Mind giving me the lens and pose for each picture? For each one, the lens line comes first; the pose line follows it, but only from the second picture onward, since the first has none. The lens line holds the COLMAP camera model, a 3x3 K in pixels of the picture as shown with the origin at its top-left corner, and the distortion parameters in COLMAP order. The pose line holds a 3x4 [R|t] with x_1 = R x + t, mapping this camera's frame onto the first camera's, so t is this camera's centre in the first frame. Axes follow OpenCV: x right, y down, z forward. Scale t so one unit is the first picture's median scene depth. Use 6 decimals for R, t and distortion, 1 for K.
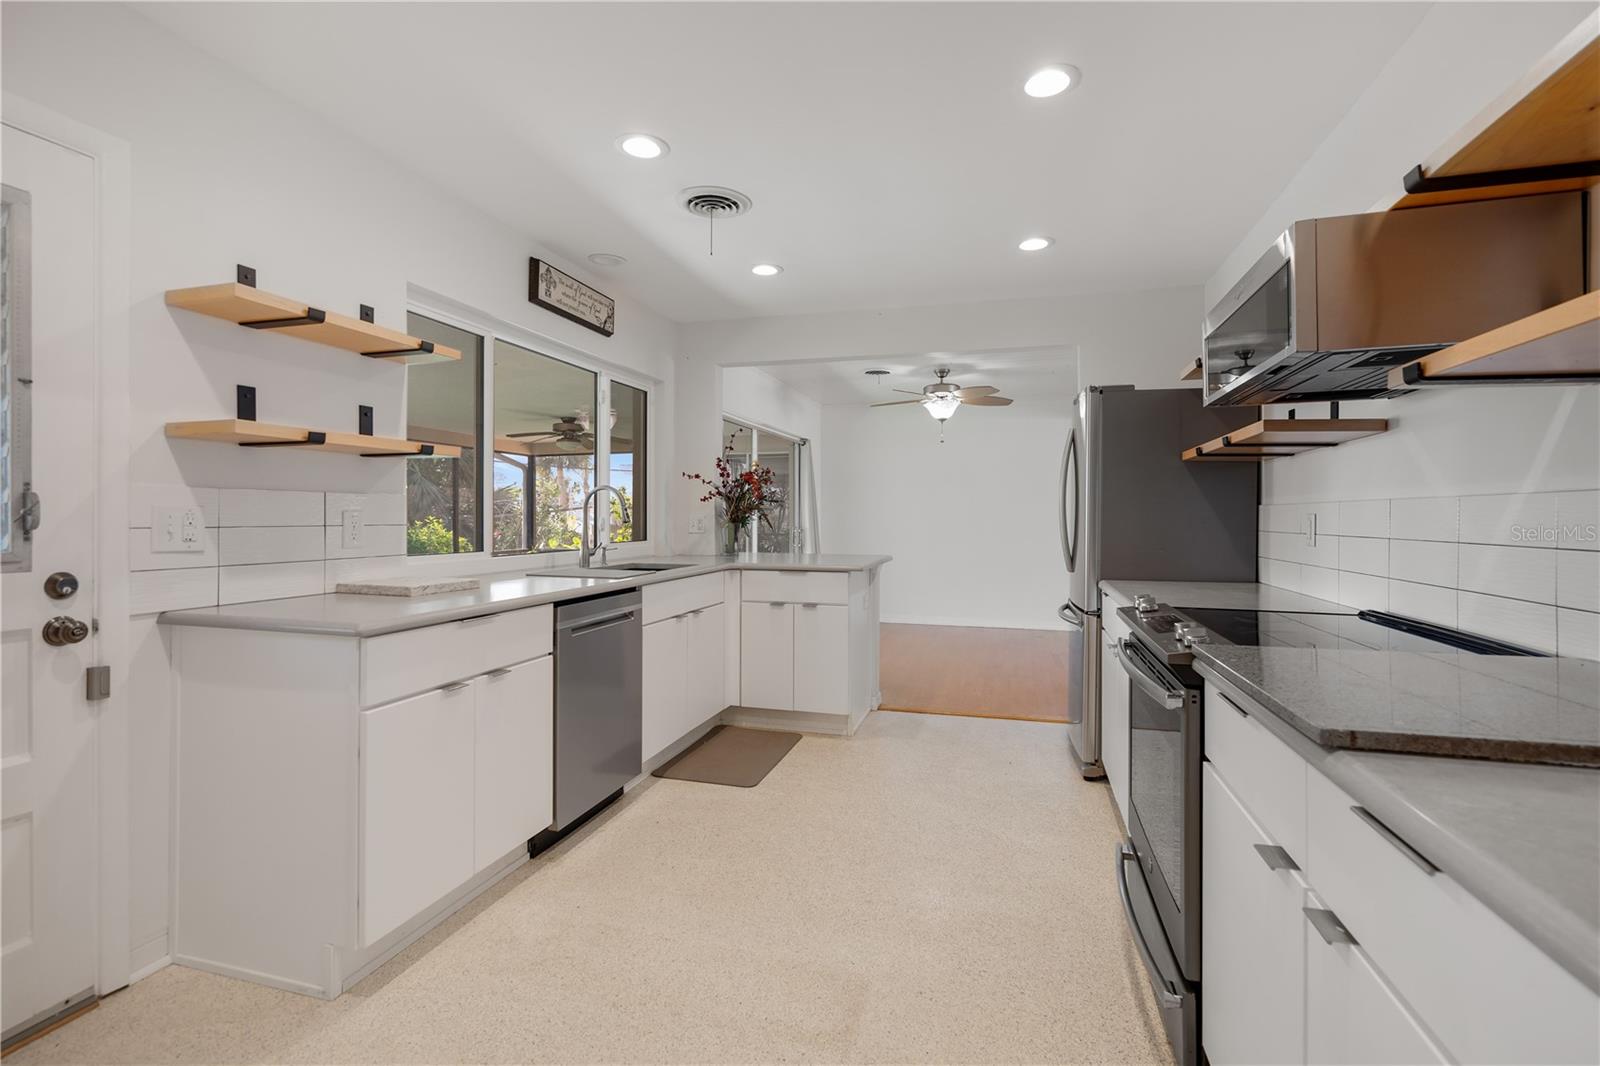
lens RADIAL K [[733.6, 0, 798.2], [0, 733.6, 515.2], [0, 0, 1]] dist [0.000502, 0.000486]
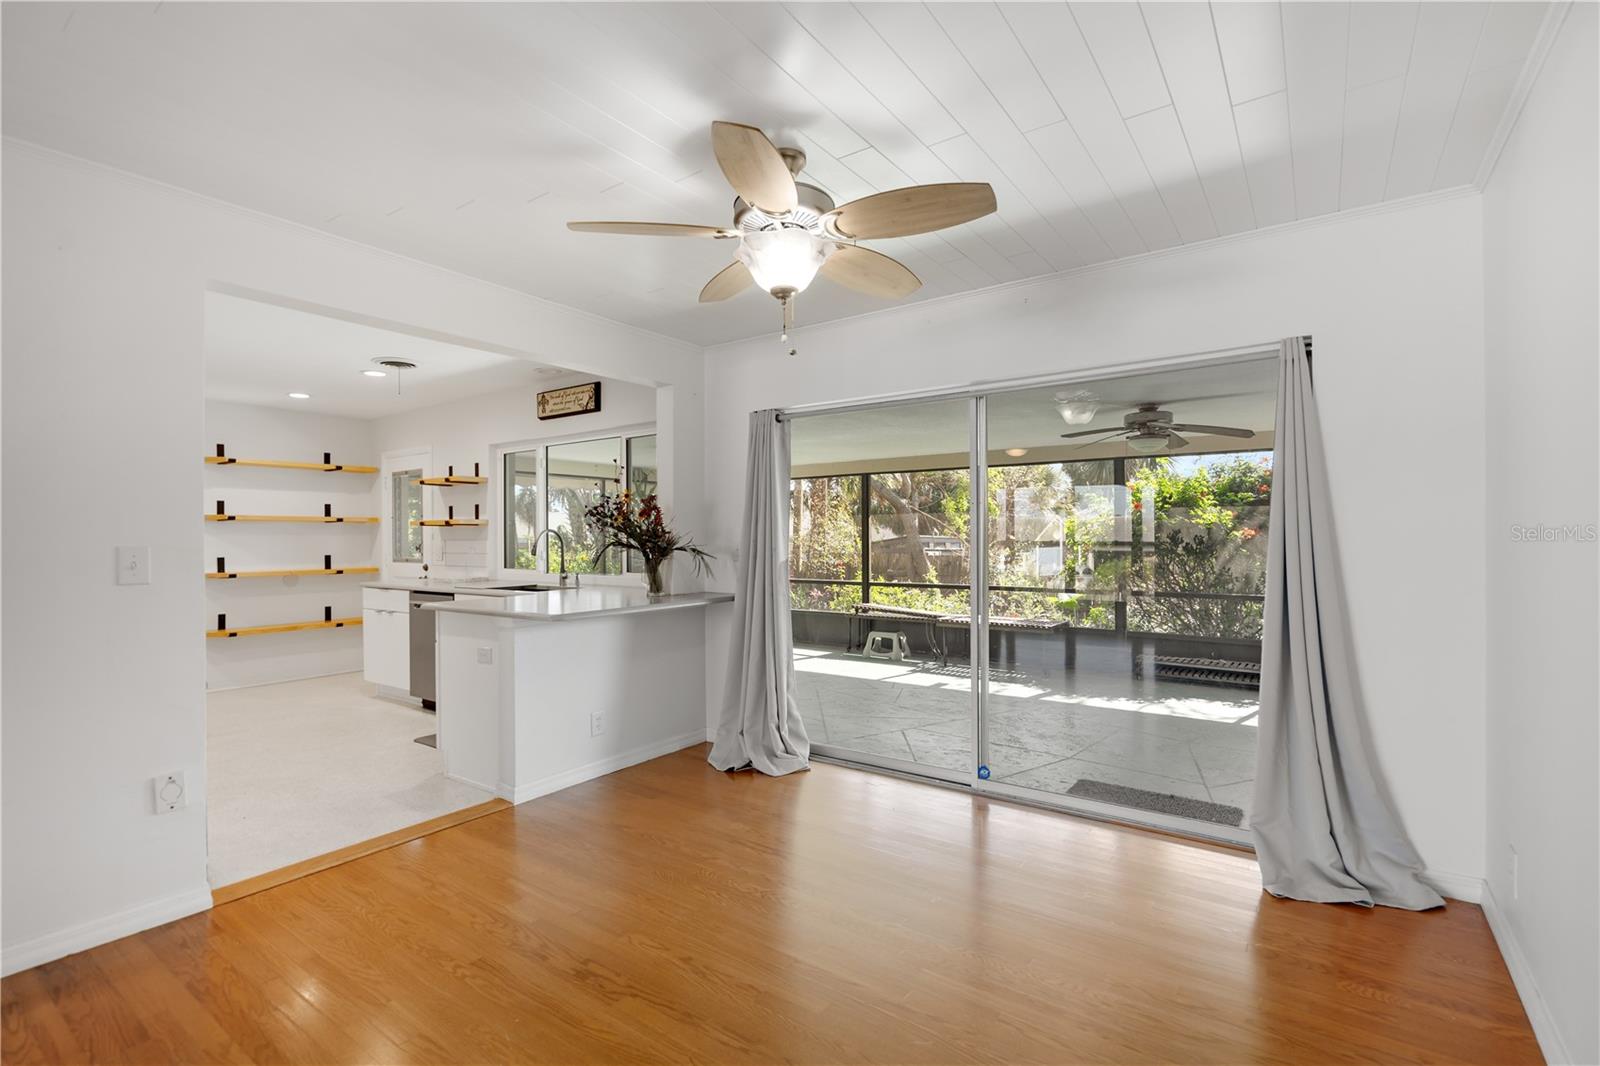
lens RADIAL K [[733.2, 0, 802.1], [0, 733.2, 534.8], [0, 0, 1]] dist [-0.001263, 0.001422]
pose [[-0.340176, -0.001322, -0.940361, 0.907180], [0.009307, 0.999945, -0.004772, -0.018352], [0.940316, -0.010375, -0.340145, 1.937570]]
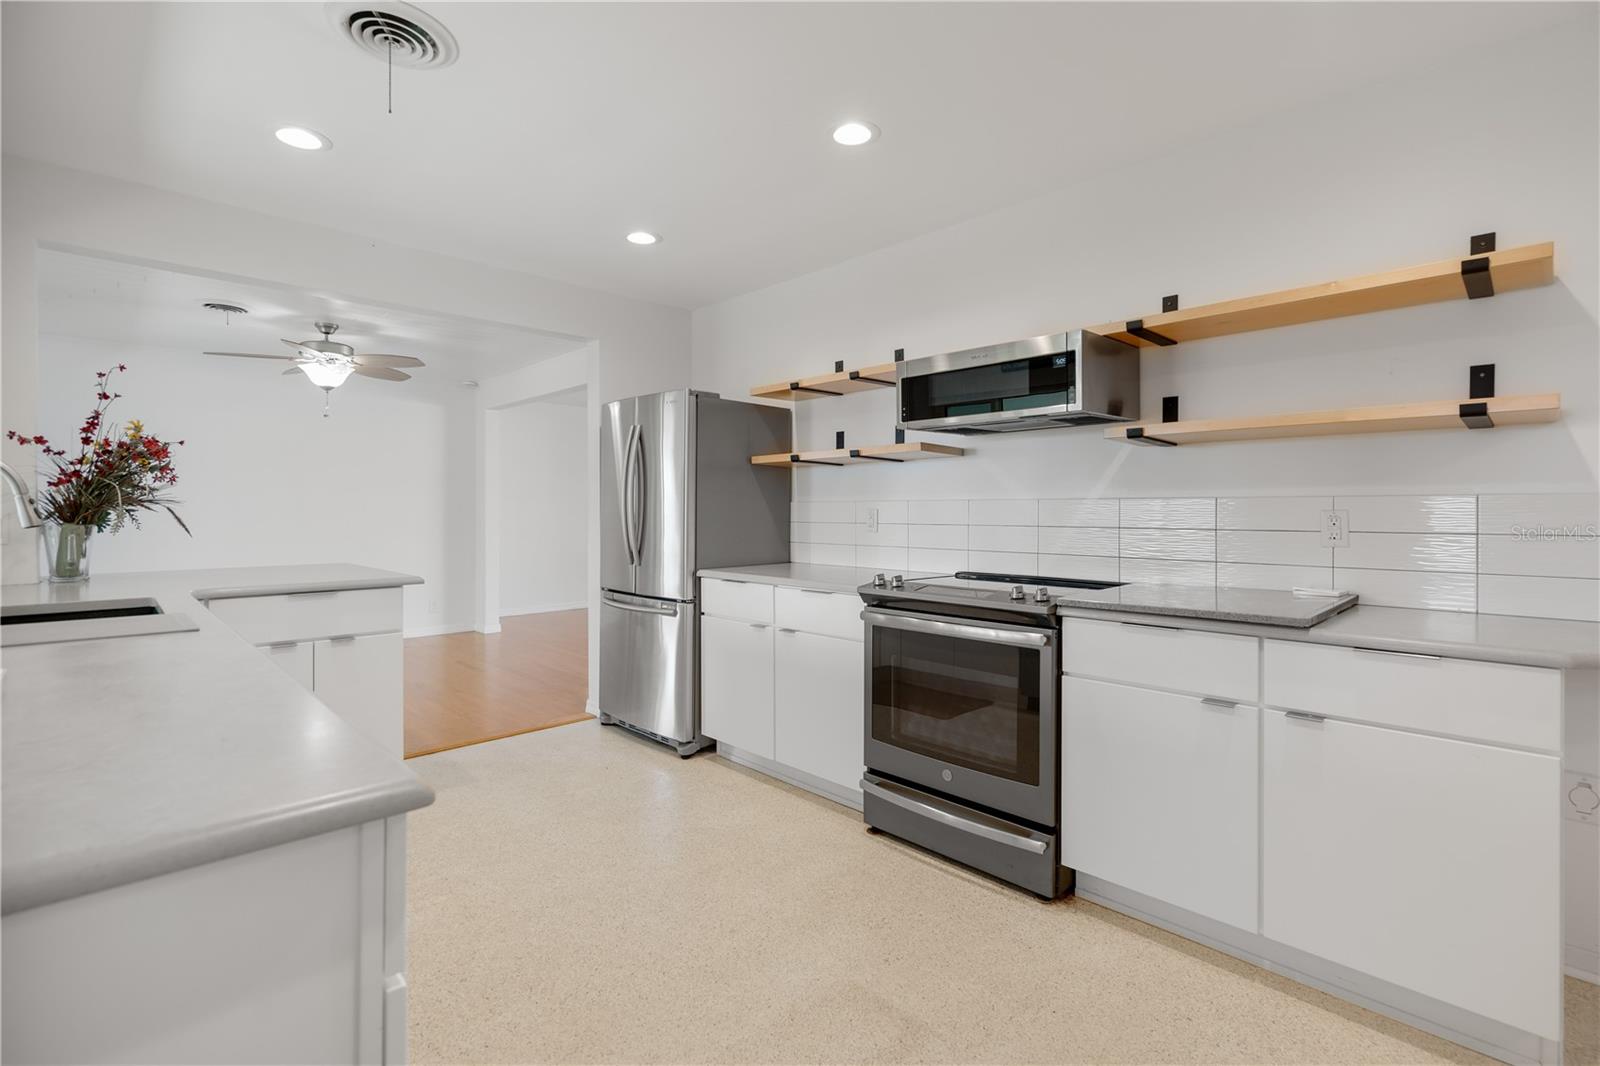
lens RADIAL K [[739.9, 0, 805.1], [0, 739.9, 510.2], [0, 0, 1]] dist [-0.000178, 0.000445]
pose [[0.497014, -0.002839, 0.867738, -0.405610], [0.000939, 0.999996, 0.002734, -0.002257], [-0.867742, -0.000544, 0.497015, 0.281857]]
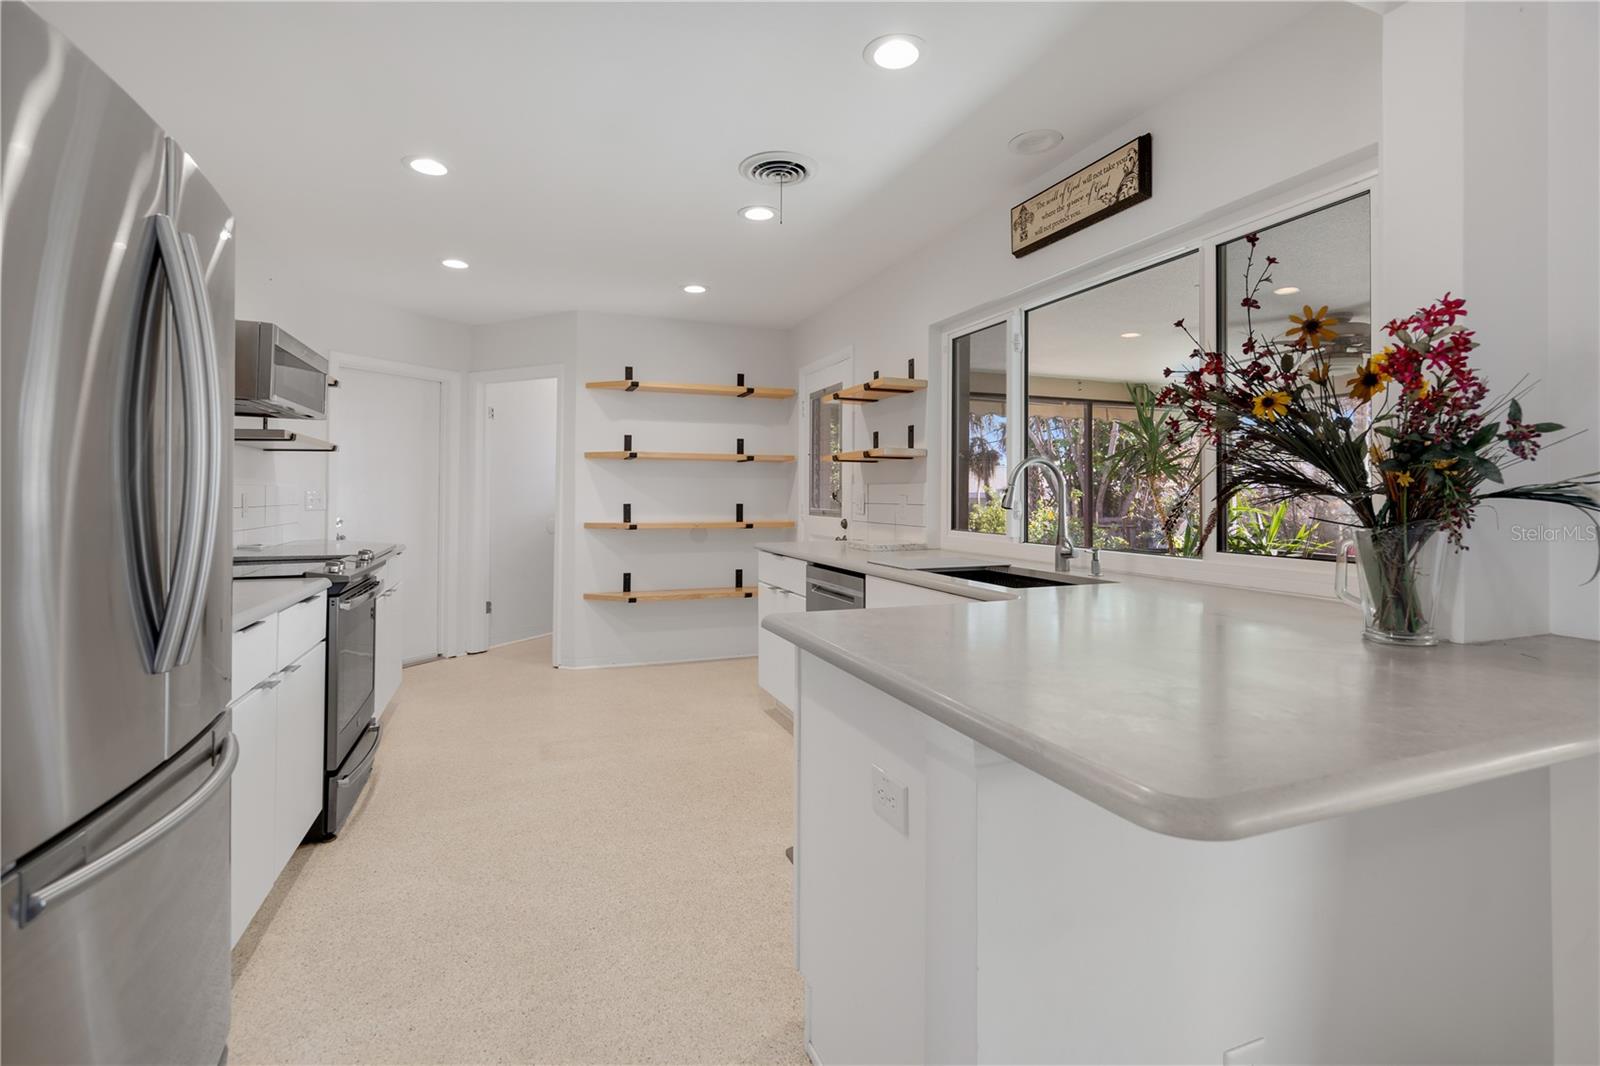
lens RADIAL K [[755.3, 0, 818.4], [0, 755.3, 484.1], [0, 0, 1]] dist [-0.000045, 0.000516]
pose [[-0.789265, -0.015111, -0.613867, 0.352166], [-0.005291, 0.999827, -0.017809, 0.000094], [0.614030, -0.010808, -0.789209, 1.440297]]
